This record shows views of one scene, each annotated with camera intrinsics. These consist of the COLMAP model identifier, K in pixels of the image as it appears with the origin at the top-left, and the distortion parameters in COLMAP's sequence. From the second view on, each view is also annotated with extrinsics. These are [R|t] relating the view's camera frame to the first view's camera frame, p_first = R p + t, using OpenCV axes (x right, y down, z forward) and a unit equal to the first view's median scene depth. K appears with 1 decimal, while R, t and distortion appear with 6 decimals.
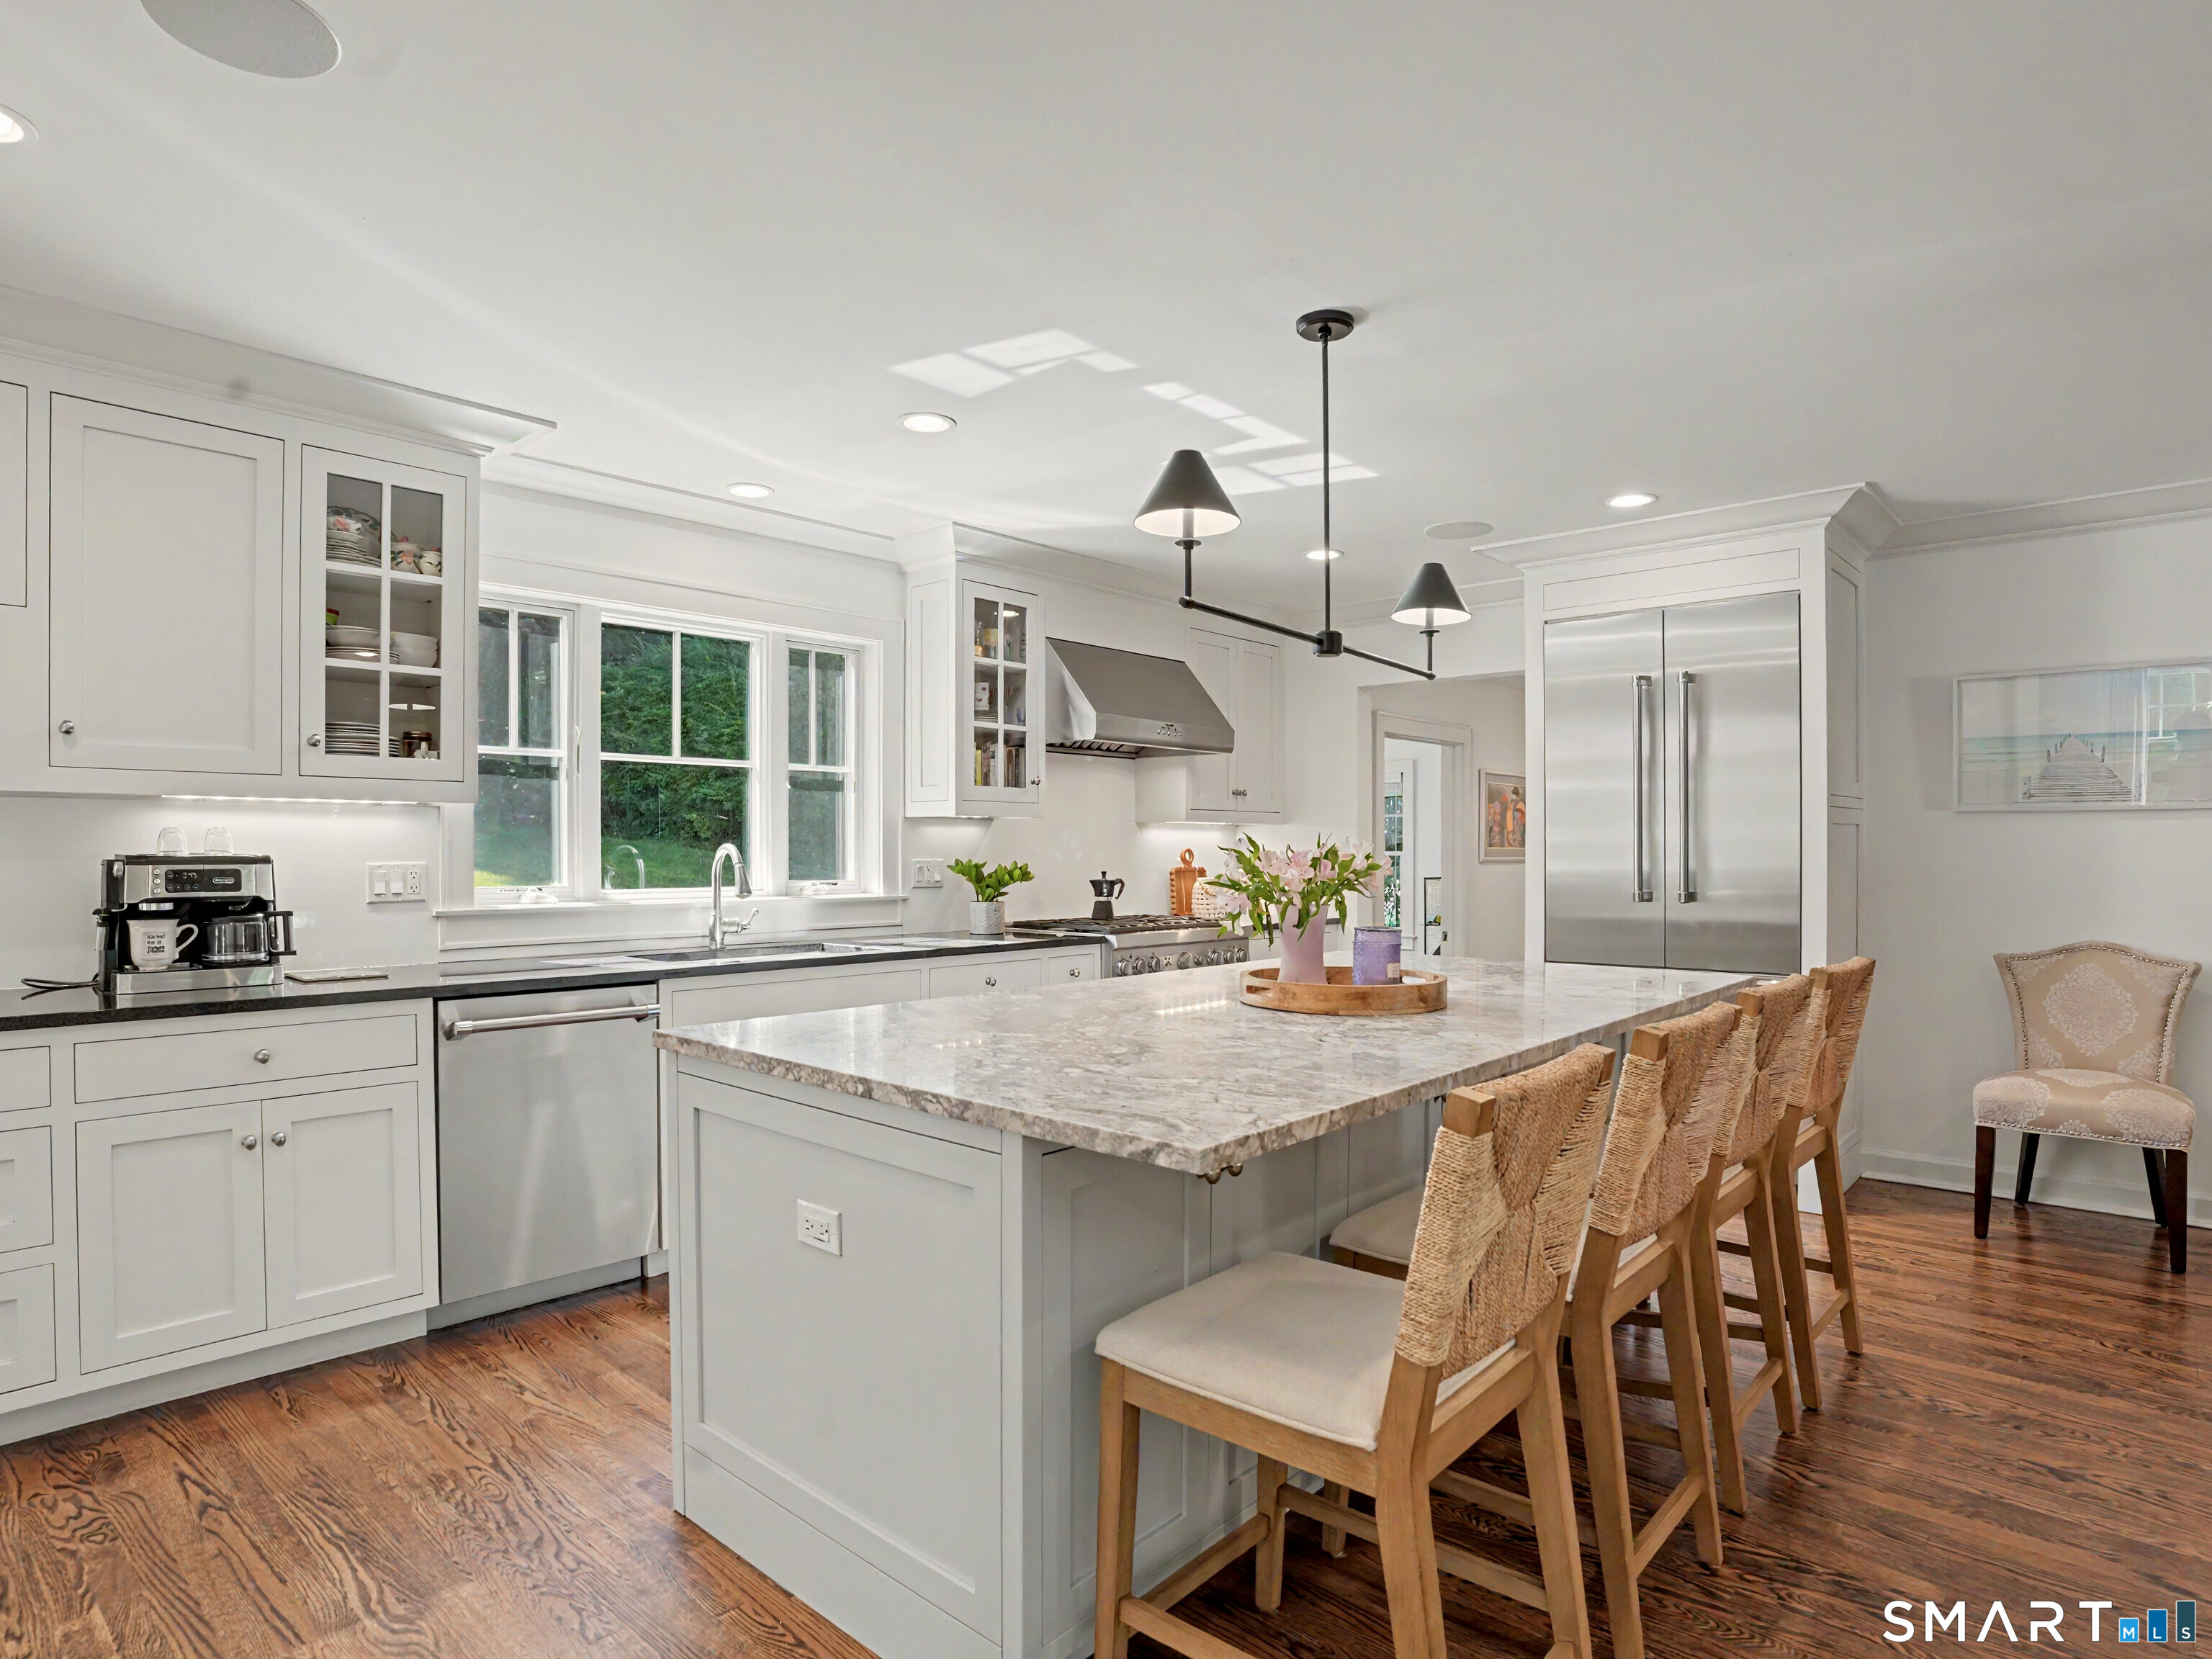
lens RADIAL K [[1238.1, 0, 1107.9], [0, 1238.1, 848.2], [0, 0, 1]] dist [-0.047655, 0.000262]
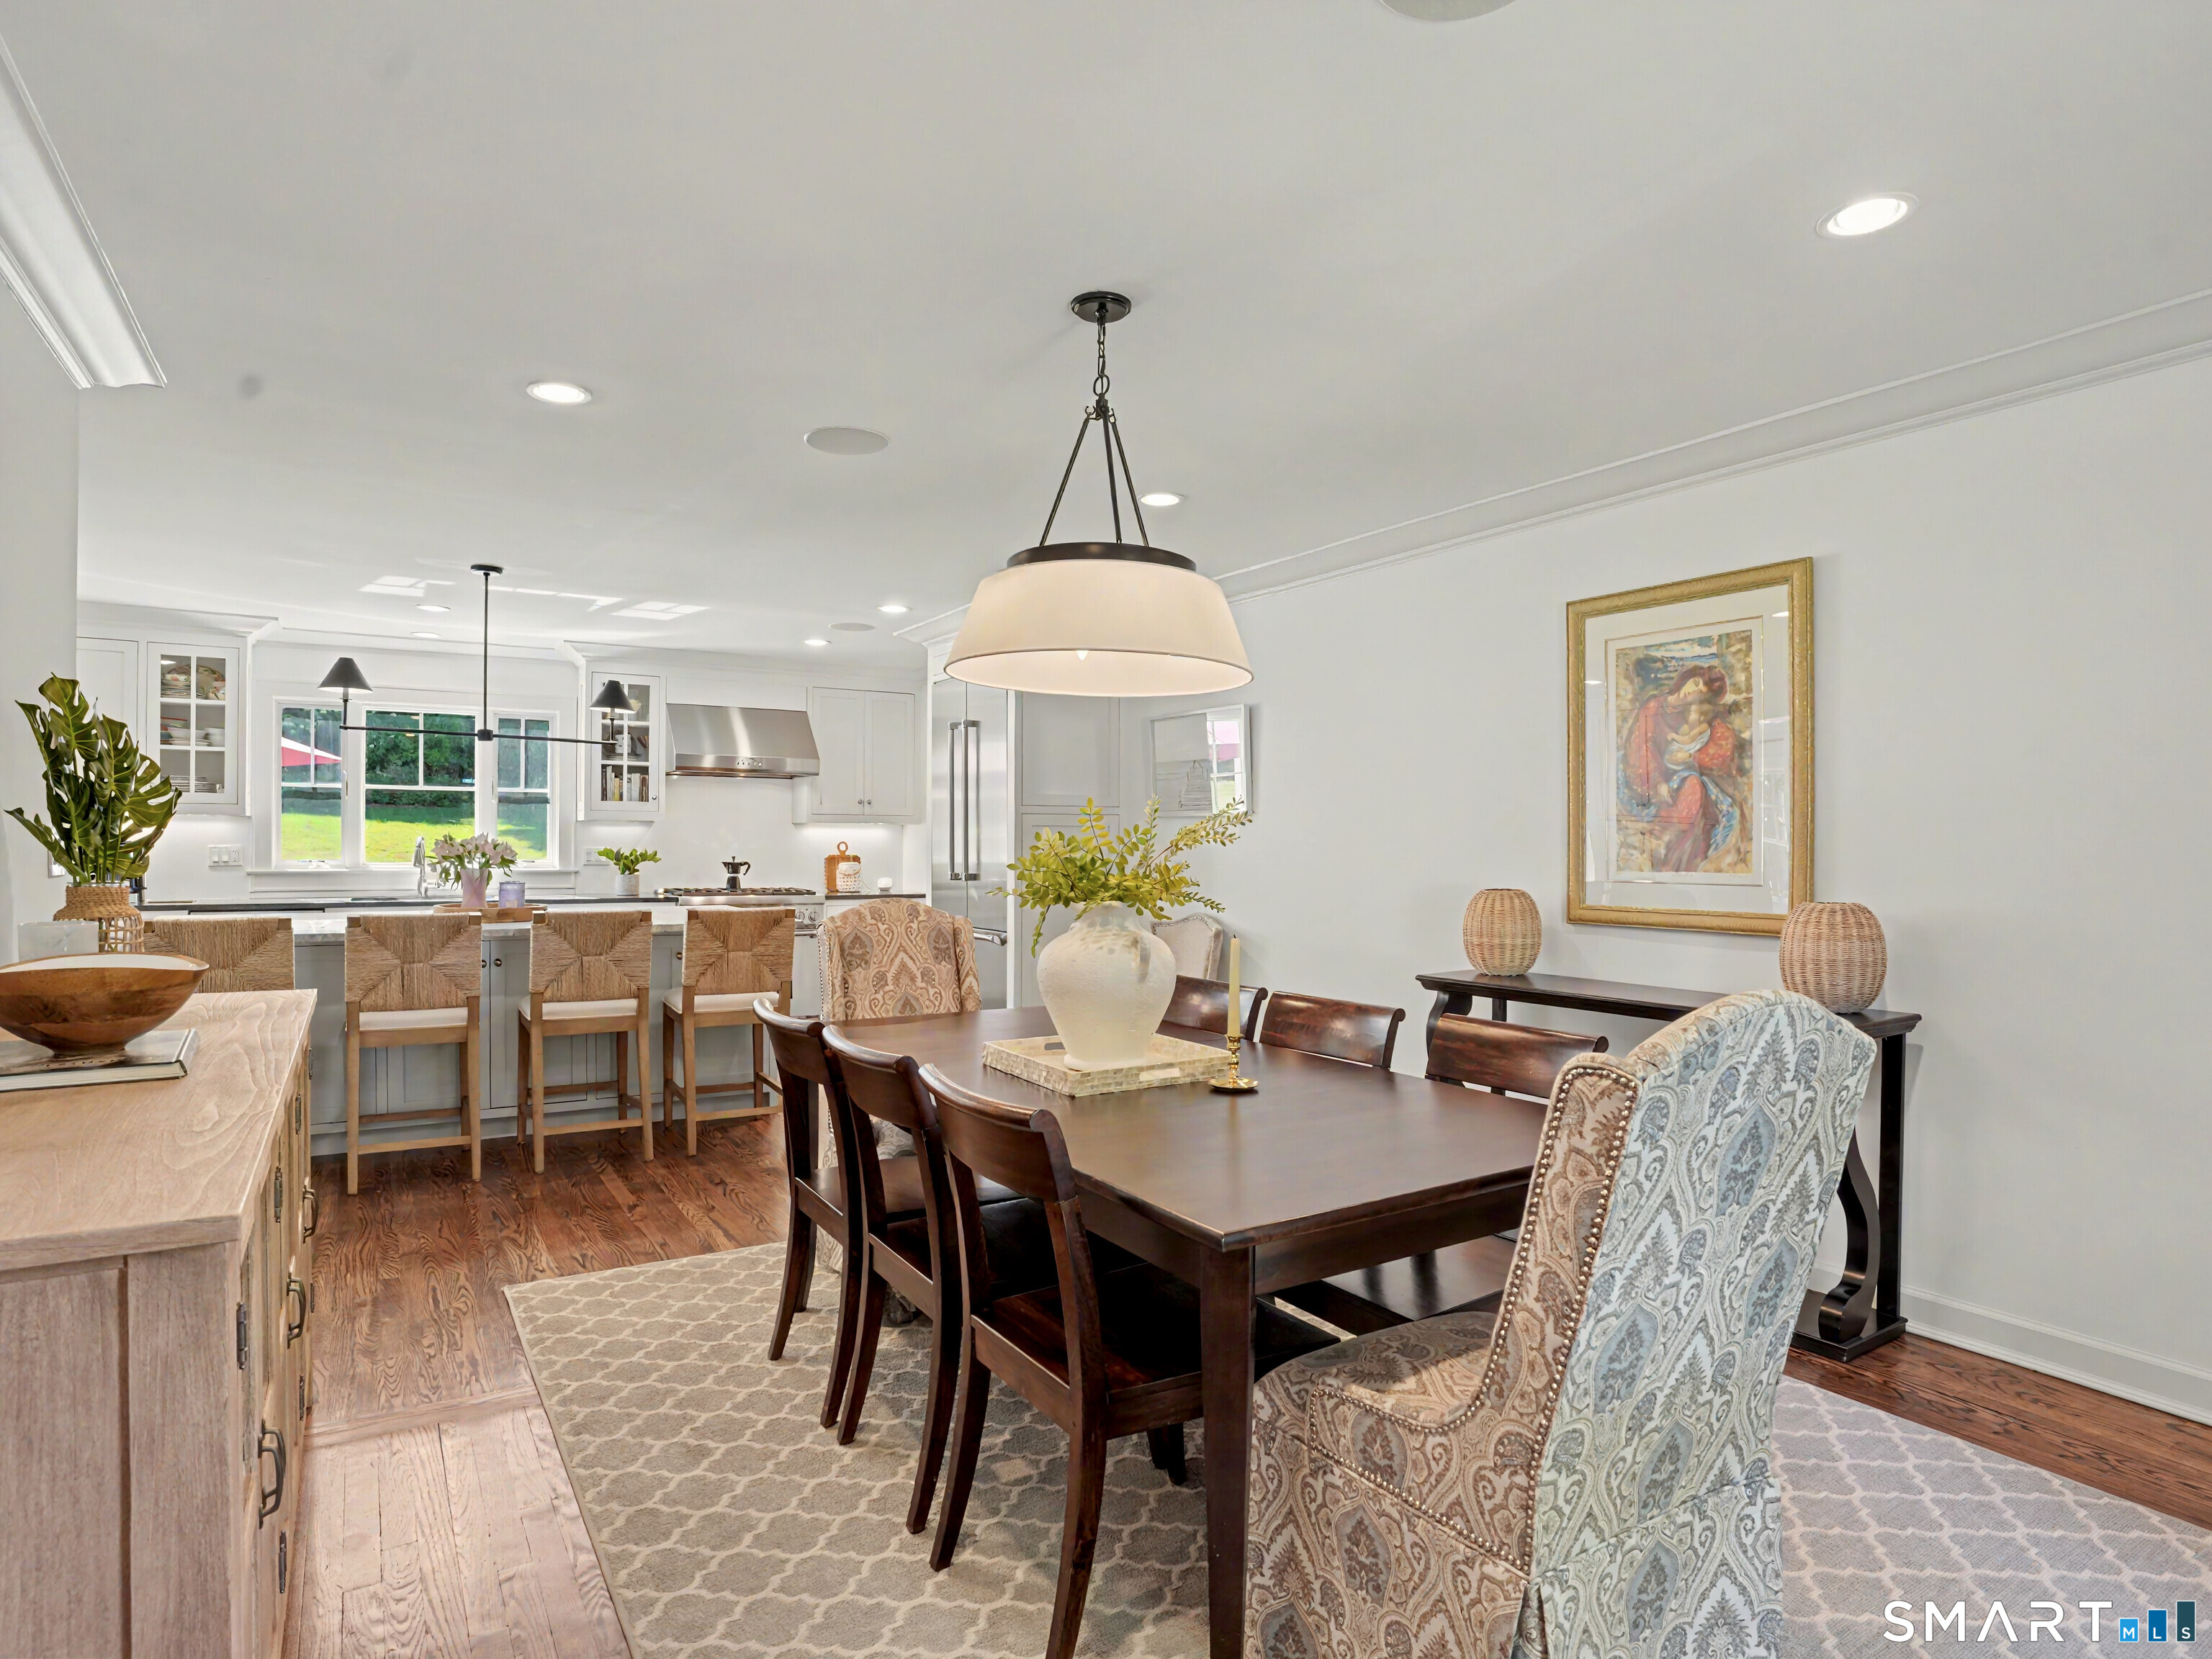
lens RADIAL K [[1238.1, 0, 1113.3], [0, 1238.1, 815.6], [0, 0, 1]] dist [-0.047655, 0.000262]
pose [[0.963124, -0.000211, -0.269056, 1.191165], [-0.005596, 0.999768, -0.020818, -0.003116], [0.268998, 0.021556, 0.962900, -0.426722]]
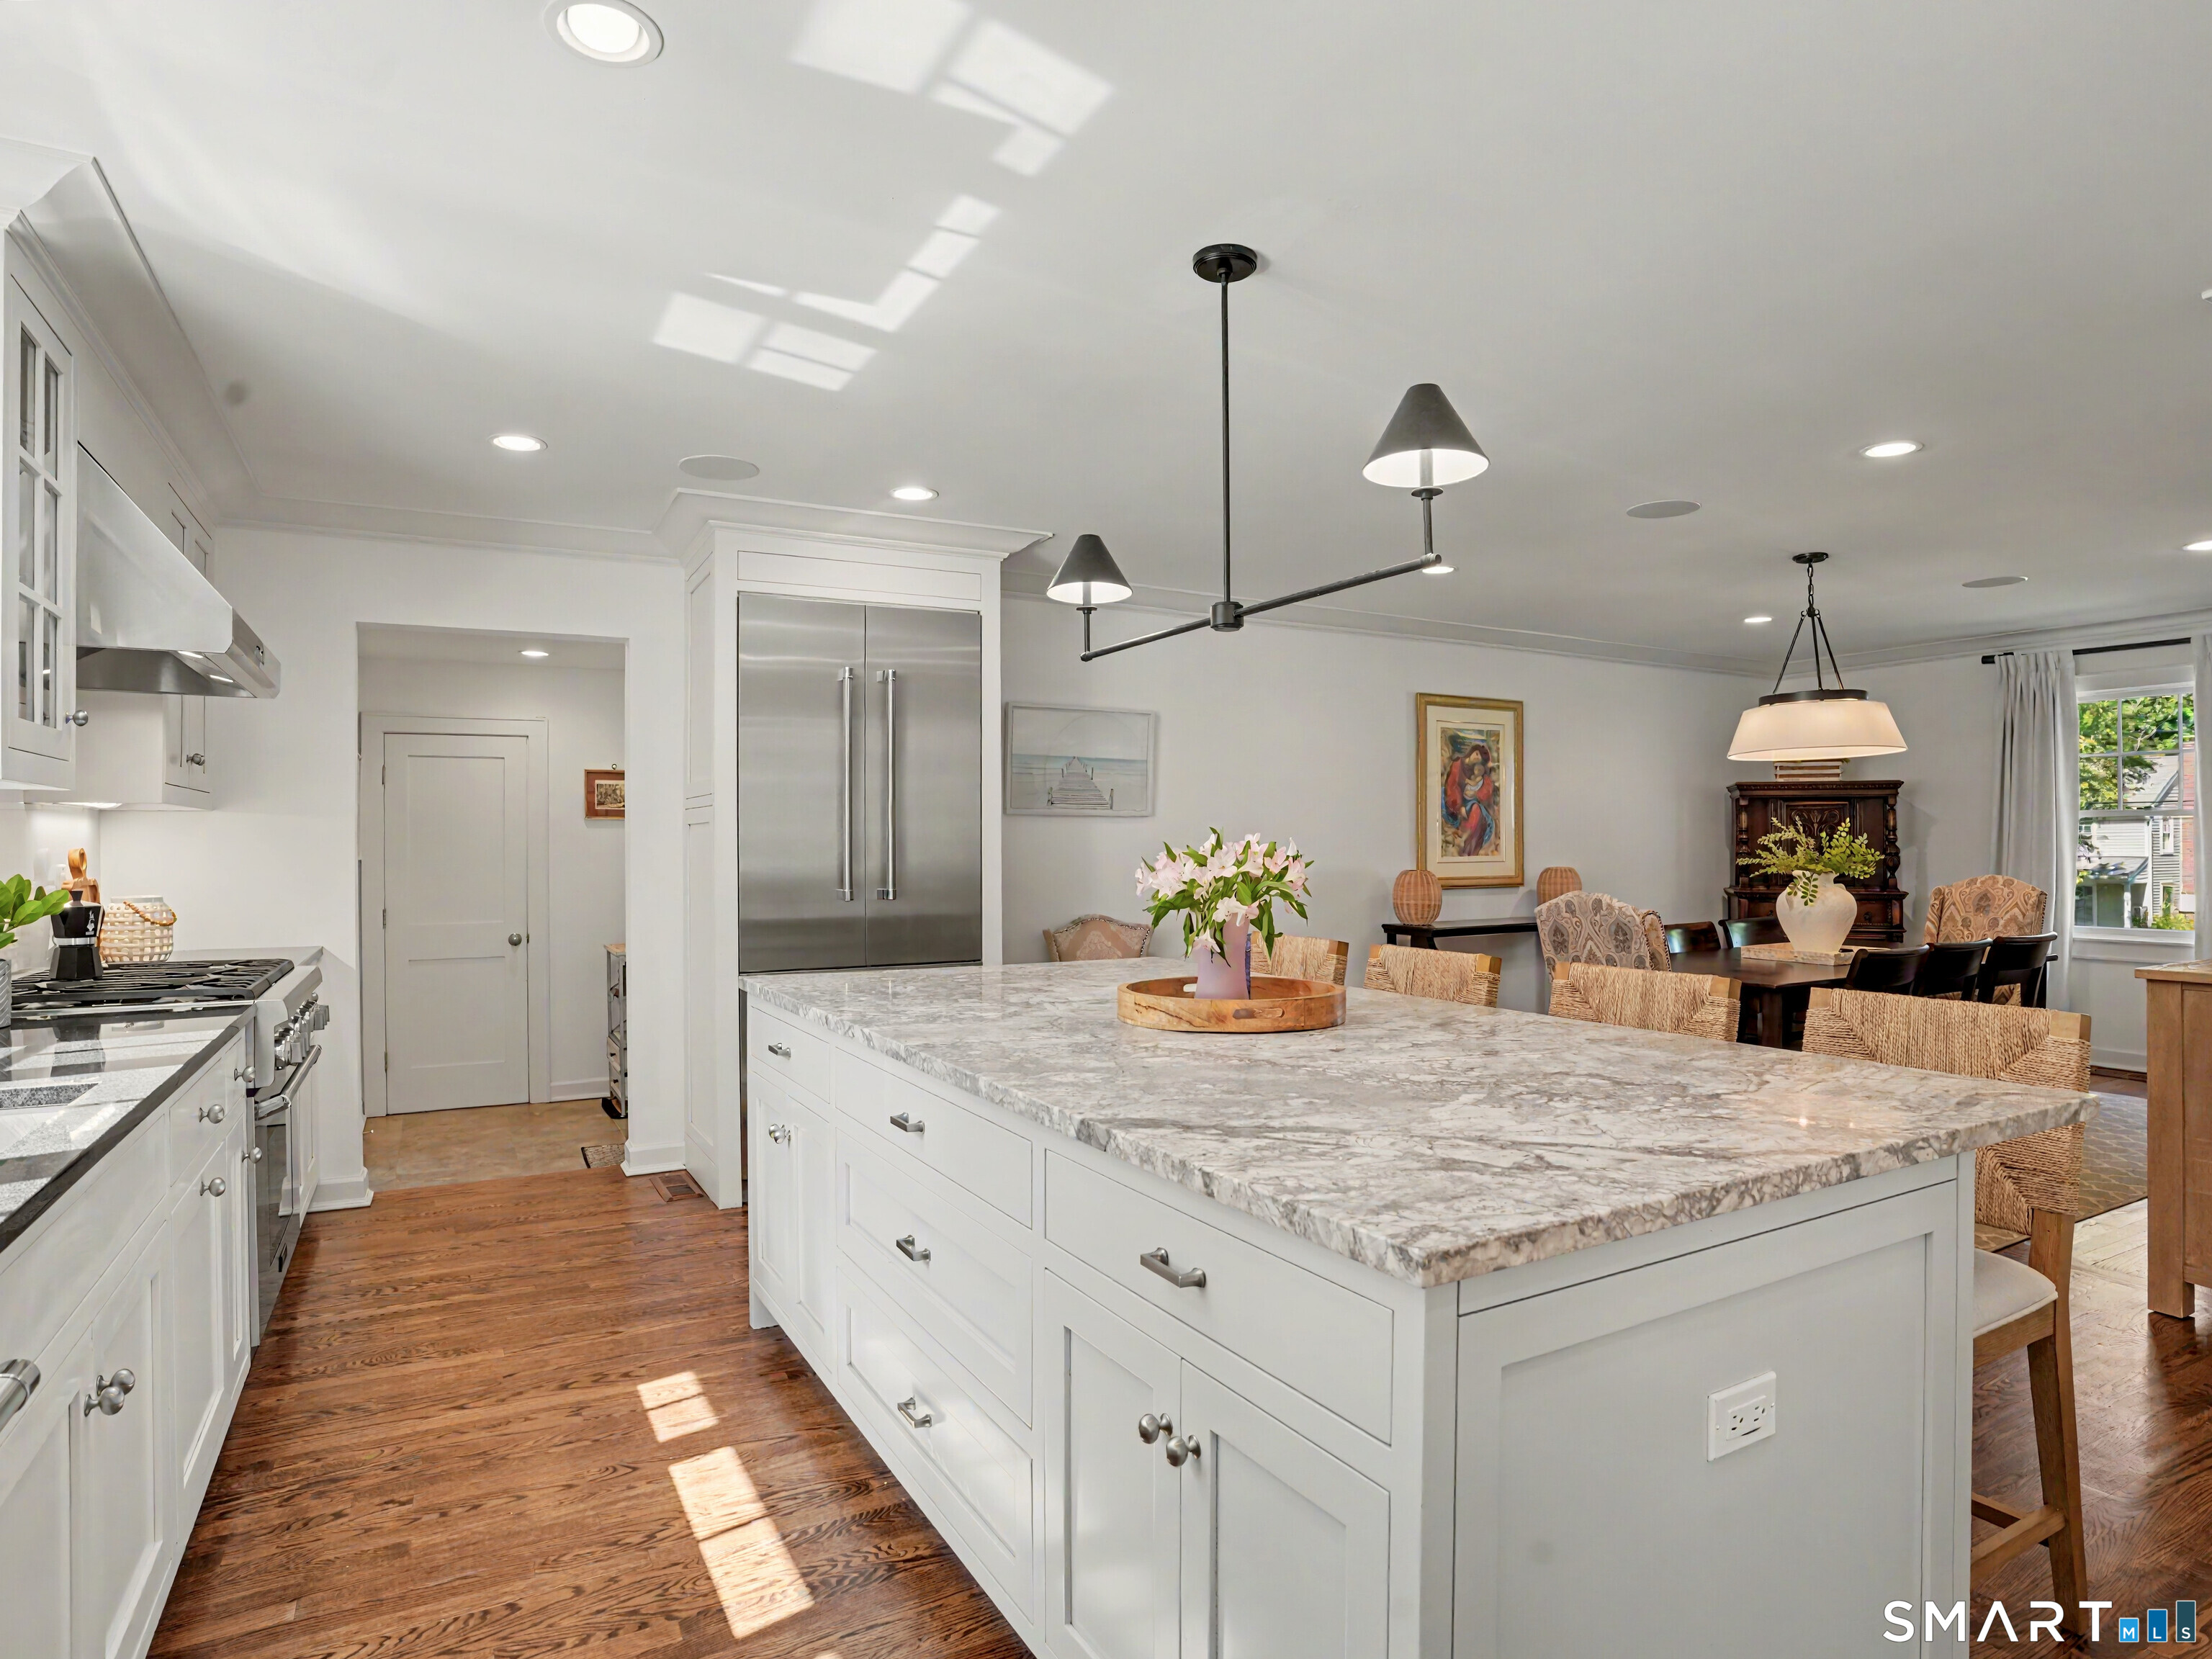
lens RADIAL K [[1238.1, 0, 1097.4], [0, 1238.1, 828.6], [0, 0, 1]] dist [-0.047655, 0.000262]
pose [[0.329028, 0.010435, 0.944263, -0.457941], [0.002225, 0.999928, -0.011825, -0.000806], [-0.944318, 0.005992, 0.328981, 0.525147]]
